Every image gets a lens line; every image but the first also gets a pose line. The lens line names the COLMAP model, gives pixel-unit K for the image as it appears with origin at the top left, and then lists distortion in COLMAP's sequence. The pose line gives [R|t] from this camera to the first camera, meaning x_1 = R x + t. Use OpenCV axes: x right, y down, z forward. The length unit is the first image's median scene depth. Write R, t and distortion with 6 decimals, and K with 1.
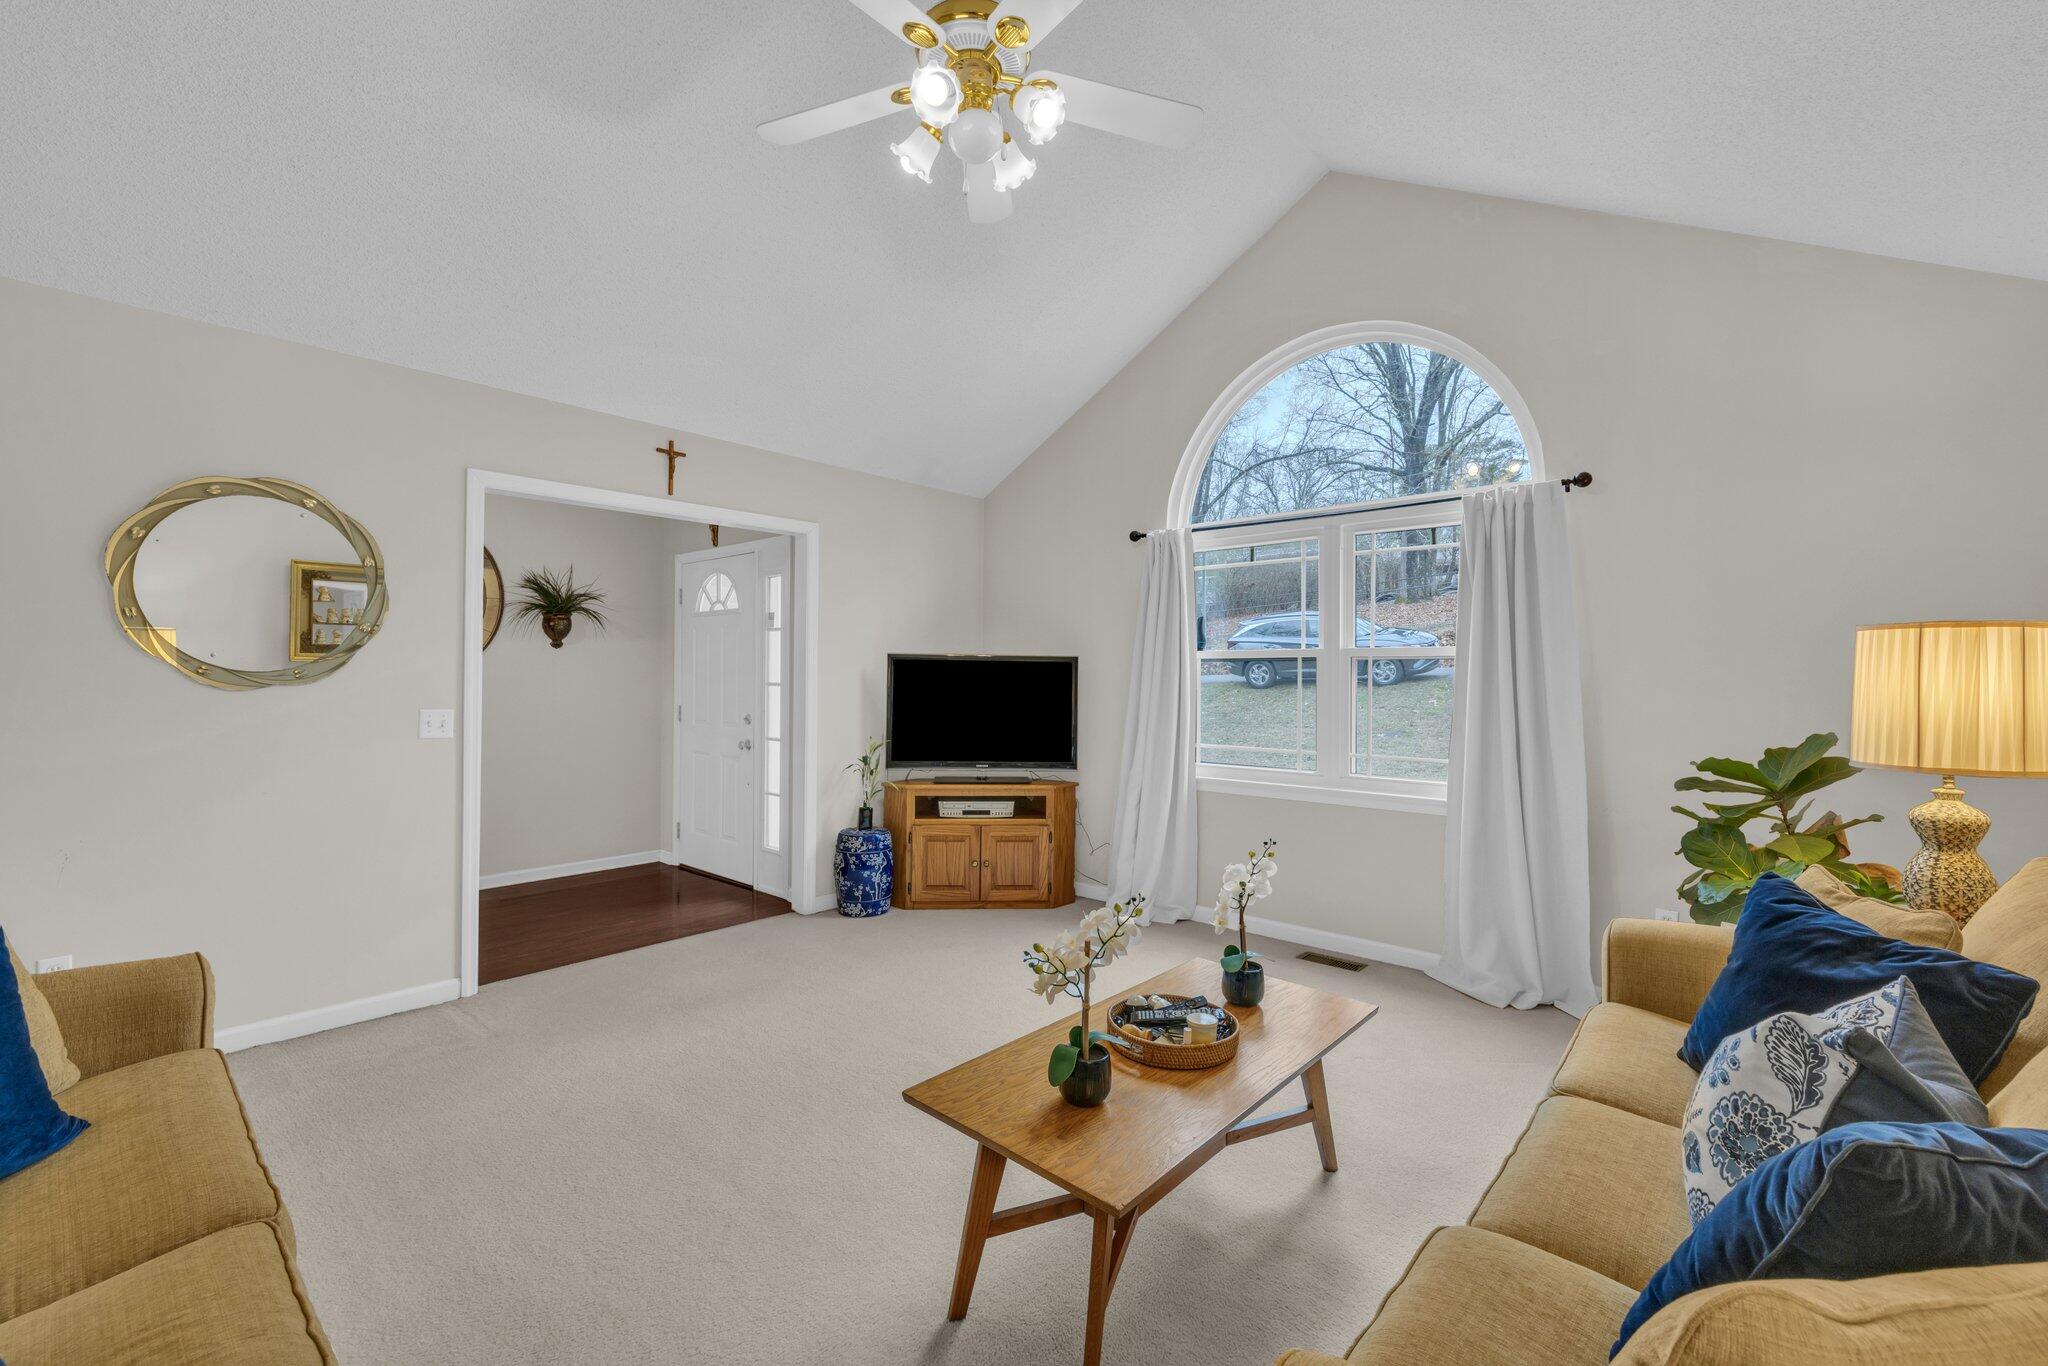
lens RADIAL K [[871.8, 0, 1027.8], [0, 871.8, 679.6], [0, 0, 1]] dist [0.002411, -0.000058]
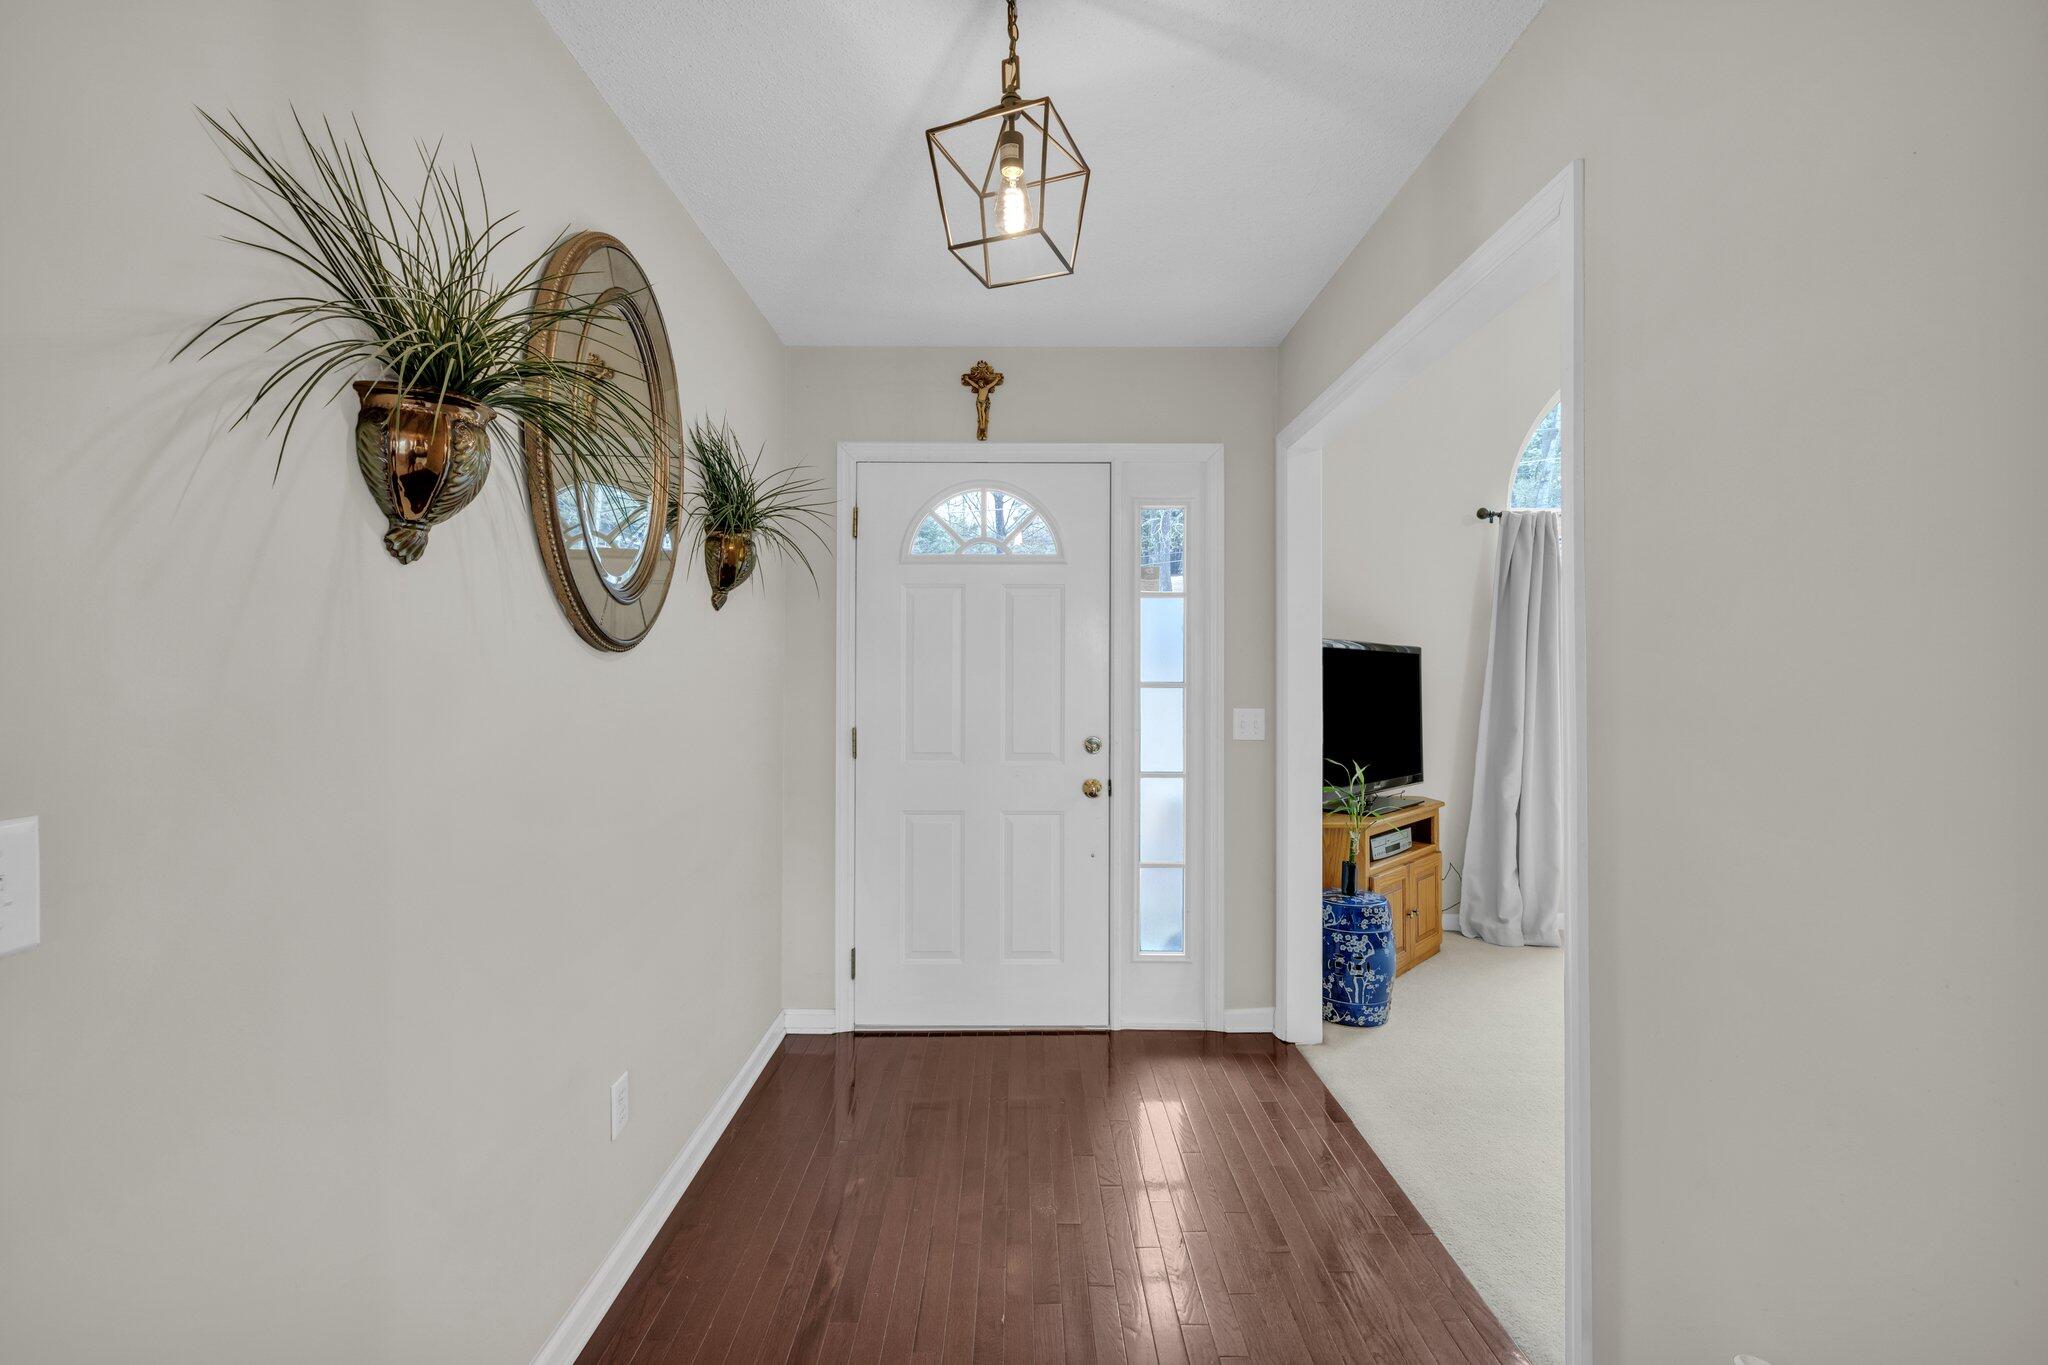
lens RADIAL K [[871.8, 0, 1021.2], [0, 871.8, 675.7], [0, 0, 1]] dist [0.002411, -0.000058]
pose [[0.742683, -0.003119, 0.669635, -0.723900], [0.006487, 0.999976, -0.002537, -0.000004], [-0.669611, 0.006228, 0.742686, 0.576165]]
